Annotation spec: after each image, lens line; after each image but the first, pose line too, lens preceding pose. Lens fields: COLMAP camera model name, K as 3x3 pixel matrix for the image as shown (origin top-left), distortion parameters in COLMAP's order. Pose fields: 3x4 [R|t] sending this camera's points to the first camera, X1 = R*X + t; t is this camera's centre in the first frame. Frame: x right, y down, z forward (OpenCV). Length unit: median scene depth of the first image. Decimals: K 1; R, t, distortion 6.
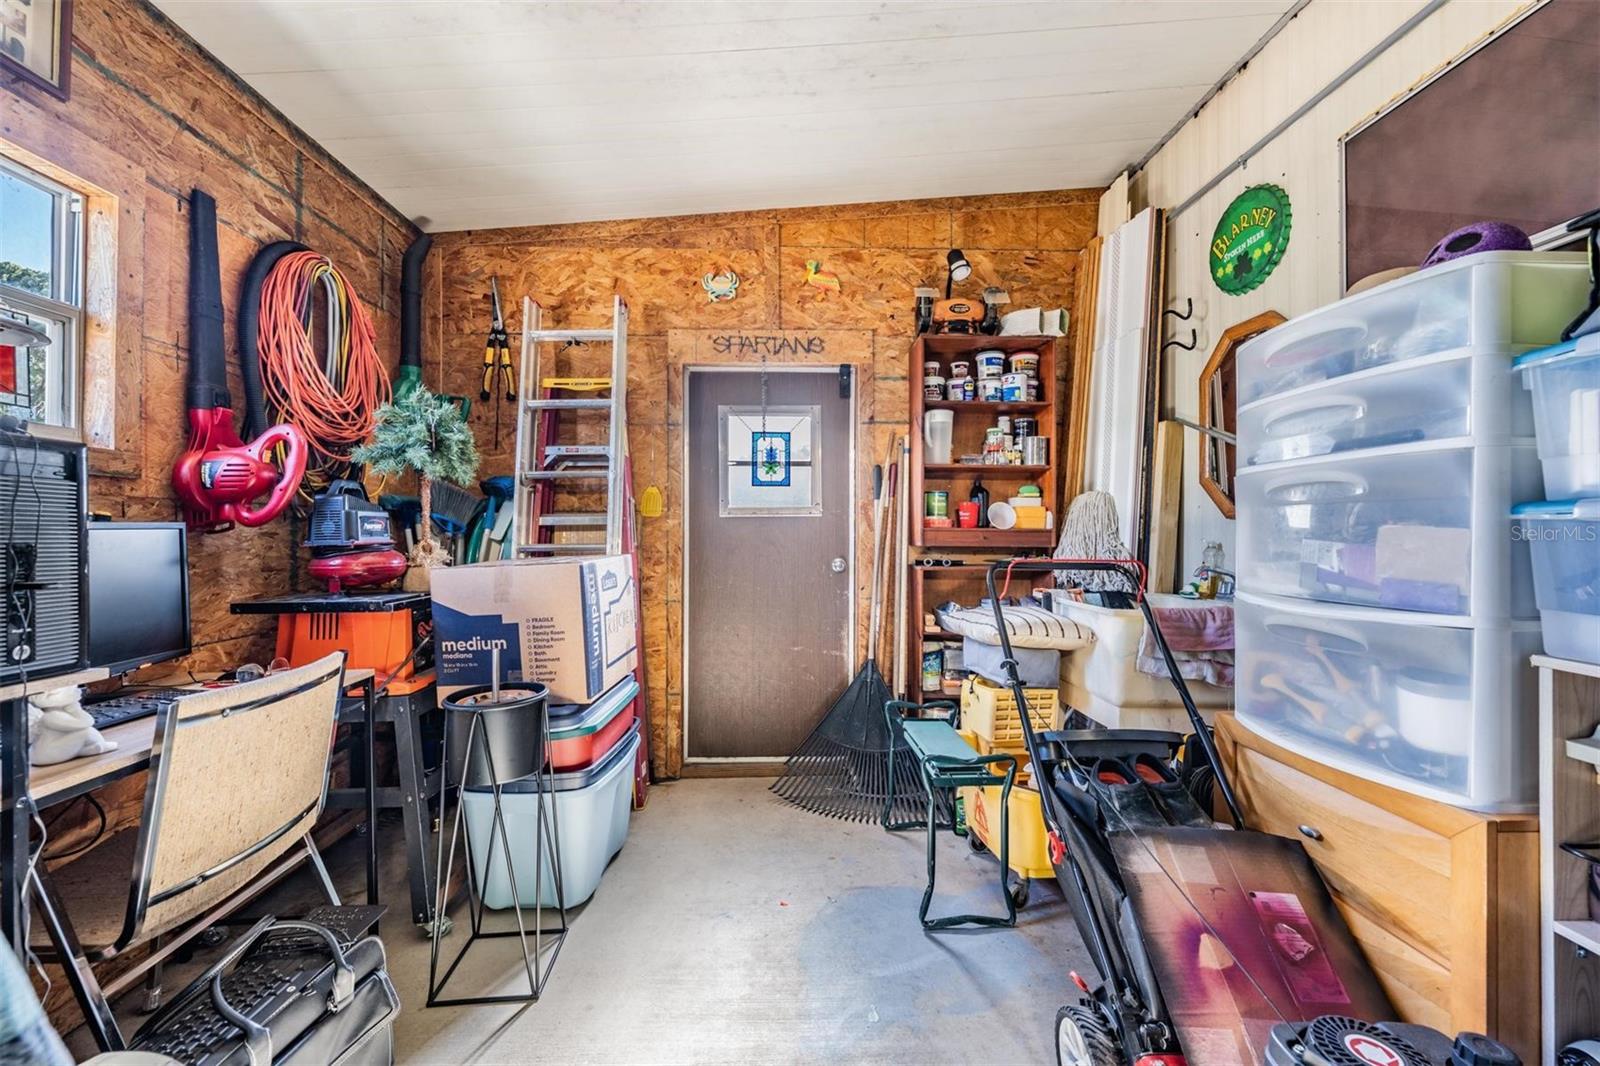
lens RADIAL K [[643.5, 0, 802.2], [0, 643.5, 534.3], [0, 0, 1]] dist [-0.000107, -0.000006]
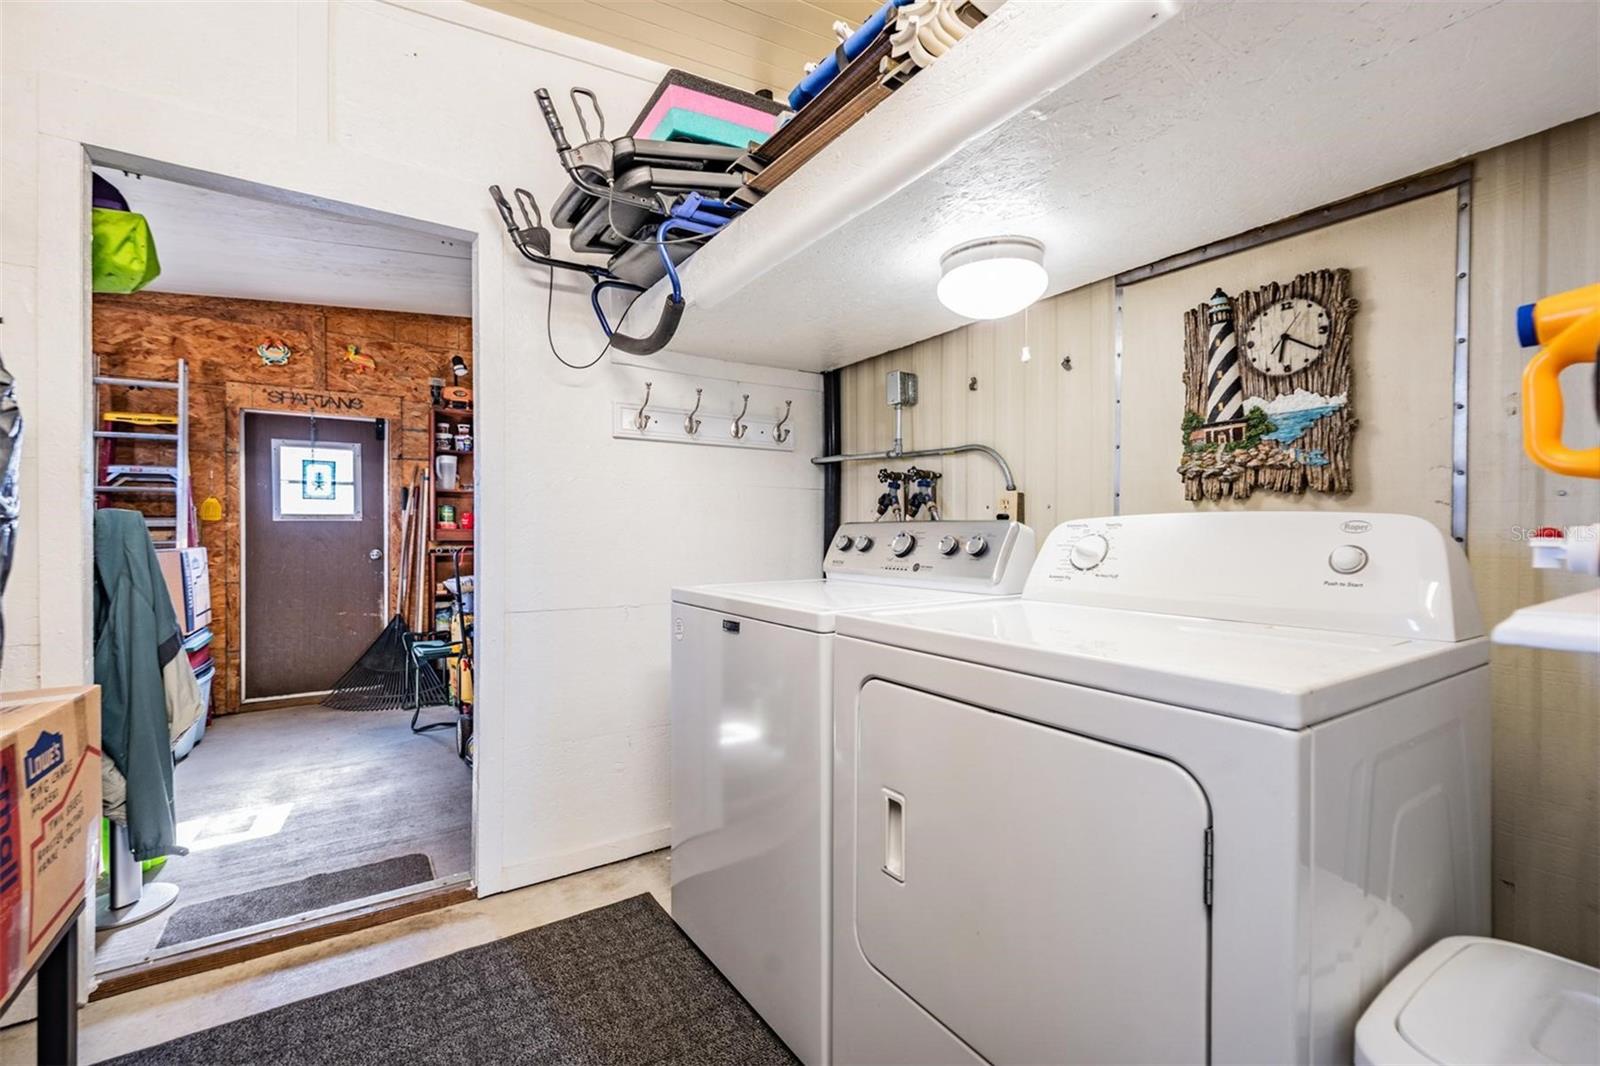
lens RADIAL K [[687.2, 0, 794.6], [0, 687.2, 536.3], [0, 0, 1]] dist [0.000170, 0.000199]
pose [[0.849947, -0.003960, 0.526854, 0.044369], [-0.000687, 0.999963, 0.008624, -0.007005], [-0.526868, -0.007692, 0.849912, -0.852988]]
